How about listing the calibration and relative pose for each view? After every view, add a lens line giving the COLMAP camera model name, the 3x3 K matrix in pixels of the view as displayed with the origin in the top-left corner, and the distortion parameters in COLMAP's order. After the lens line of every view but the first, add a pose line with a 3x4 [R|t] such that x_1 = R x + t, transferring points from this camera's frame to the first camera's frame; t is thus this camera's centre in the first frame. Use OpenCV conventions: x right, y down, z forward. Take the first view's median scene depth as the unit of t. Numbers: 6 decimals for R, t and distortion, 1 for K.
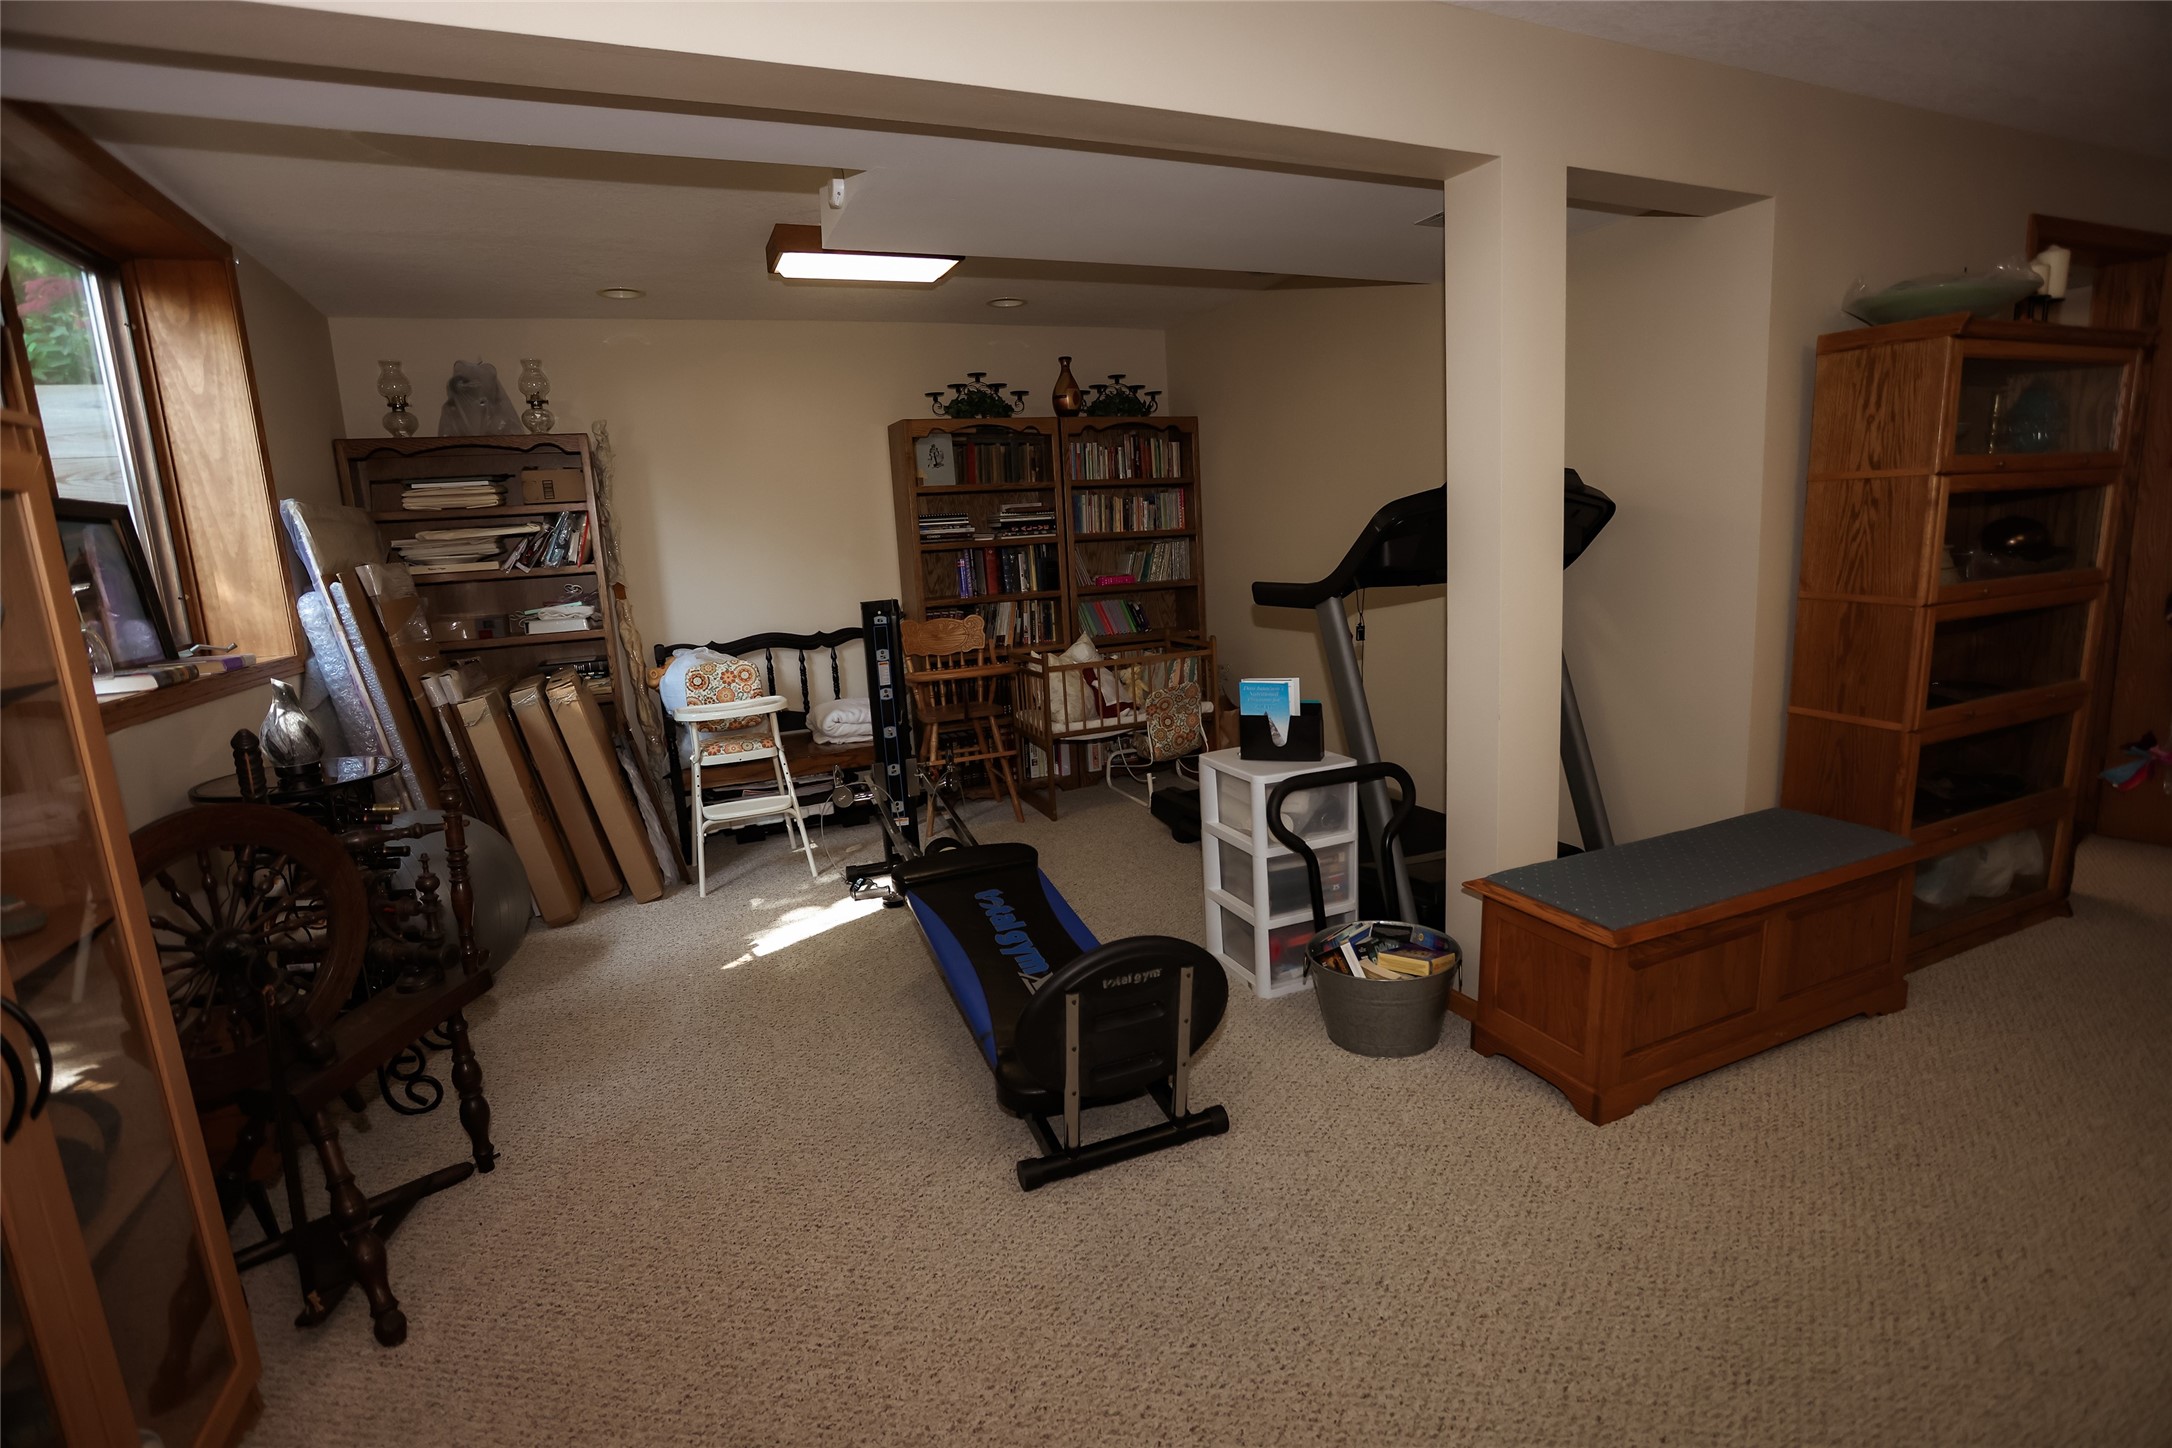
lens RADIAL K [[1038.6, 0, 1090.7], [0, 1038.6, 717.0], [0, 0, 1]] dist [-0.045147, 0.012711]
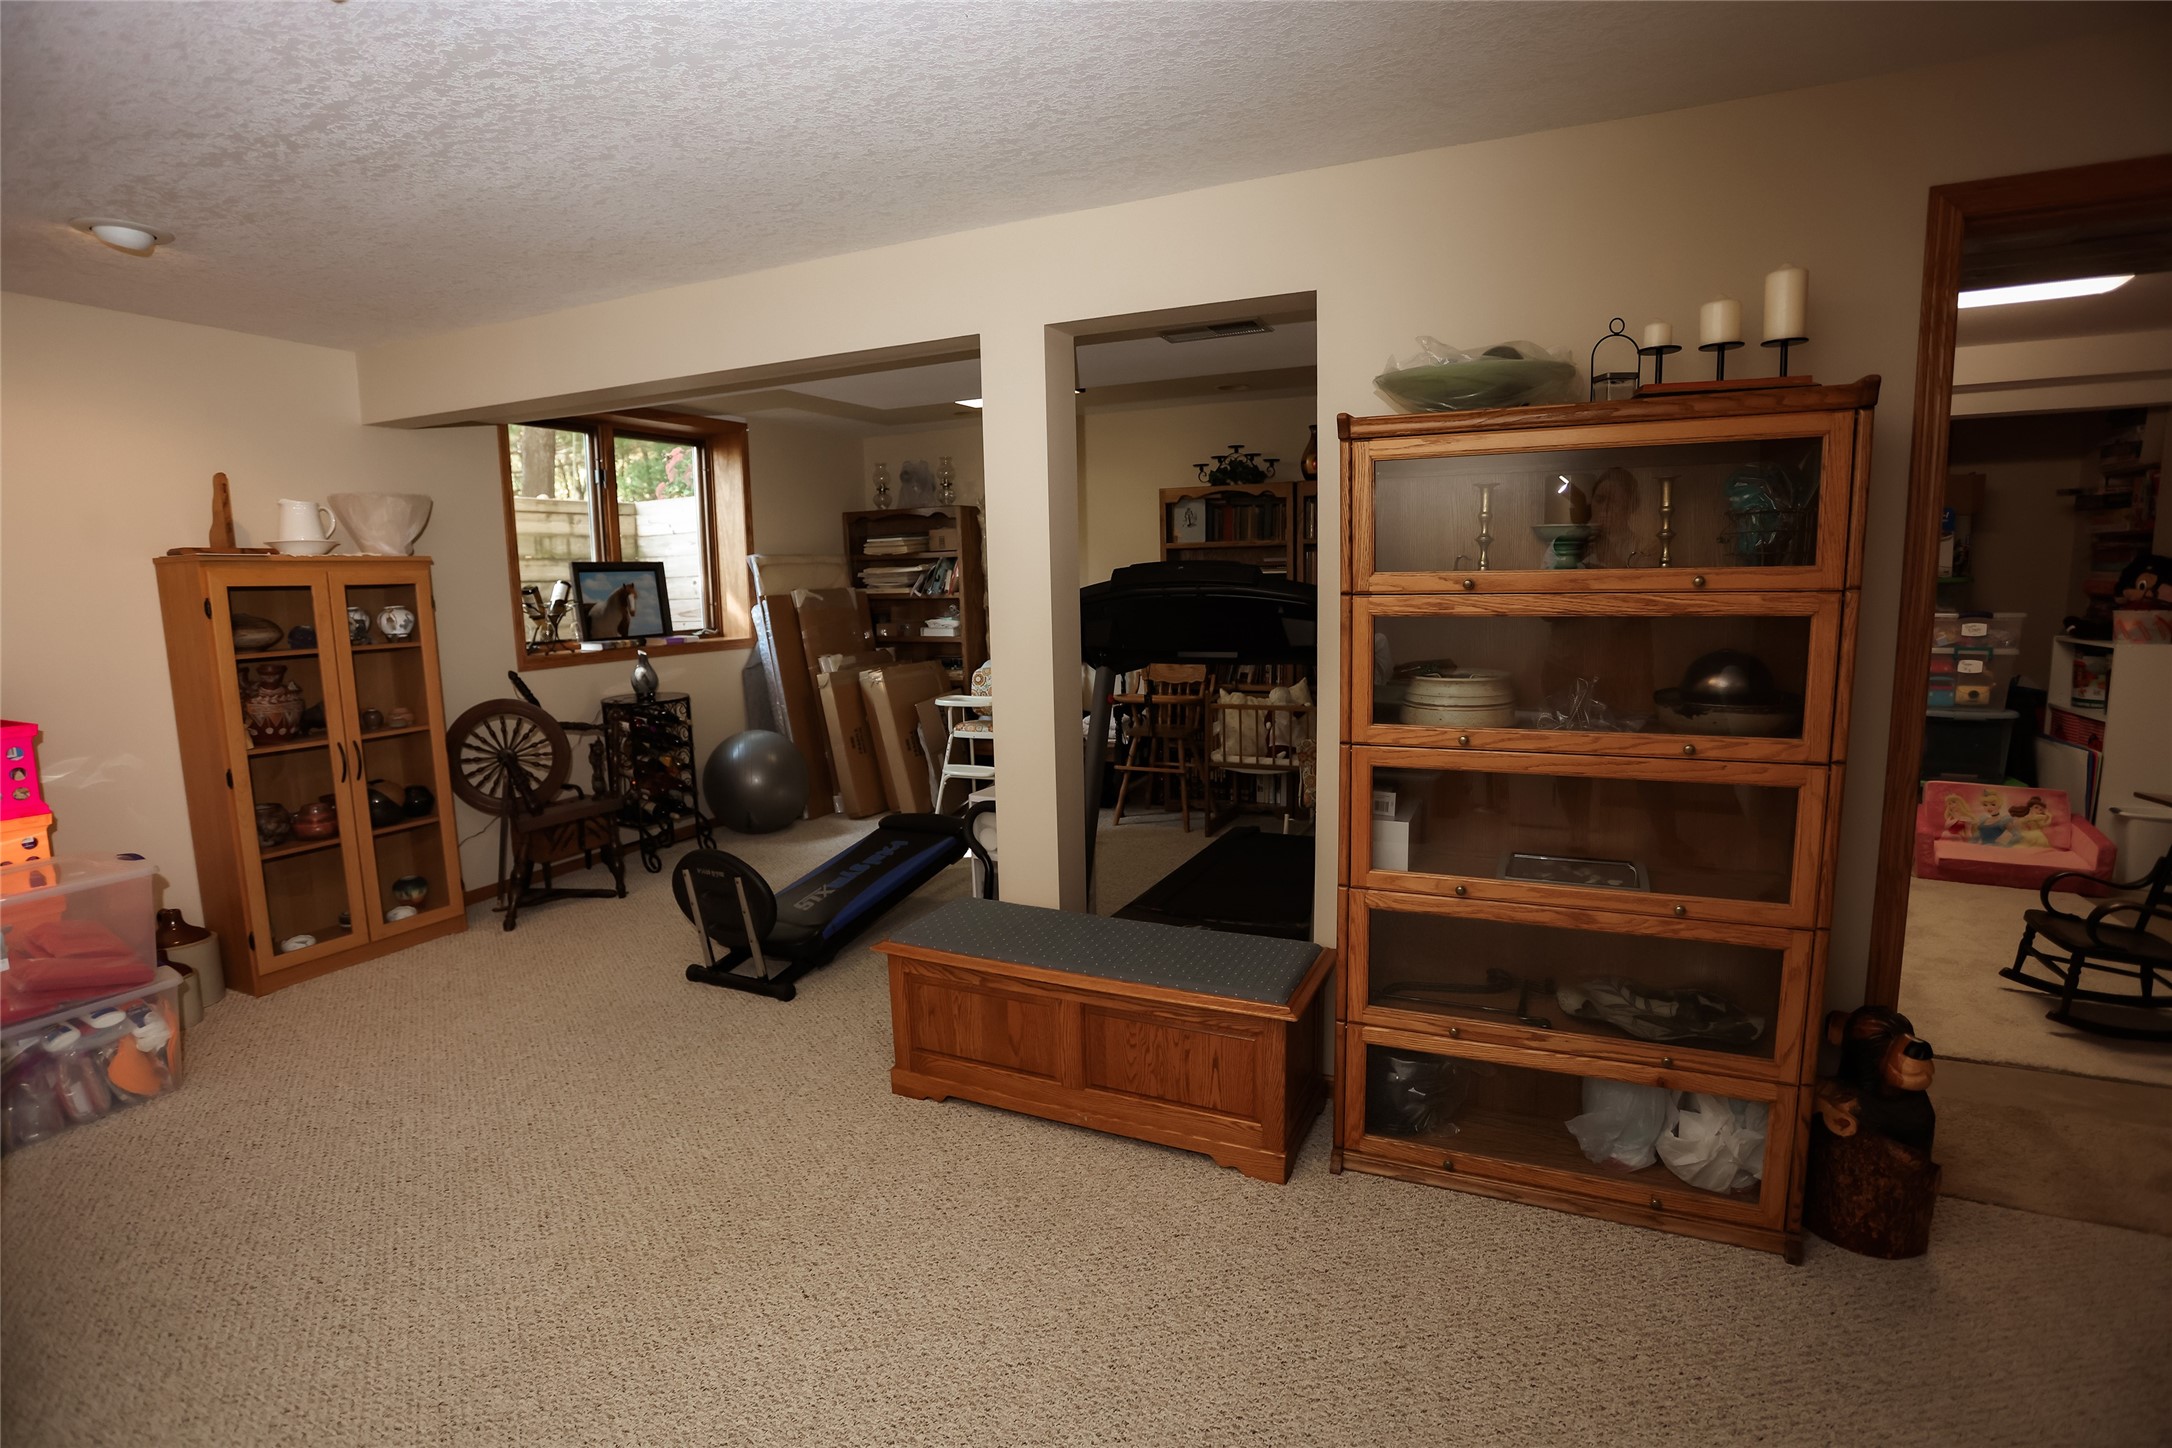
lens RADIAL K [[1038.6, 0, 1090.7], [0, 1038.6, 717.0], [0, 0, 1]] dist [-0.045147, 0.012711]
pose [[0.668662, 0.145600, -0.729172, 0.781304], [-0.143328, 0.987489, 0.065746, -0.098999], [0.729622, 0.060549, 0.681165, 0.126912]]
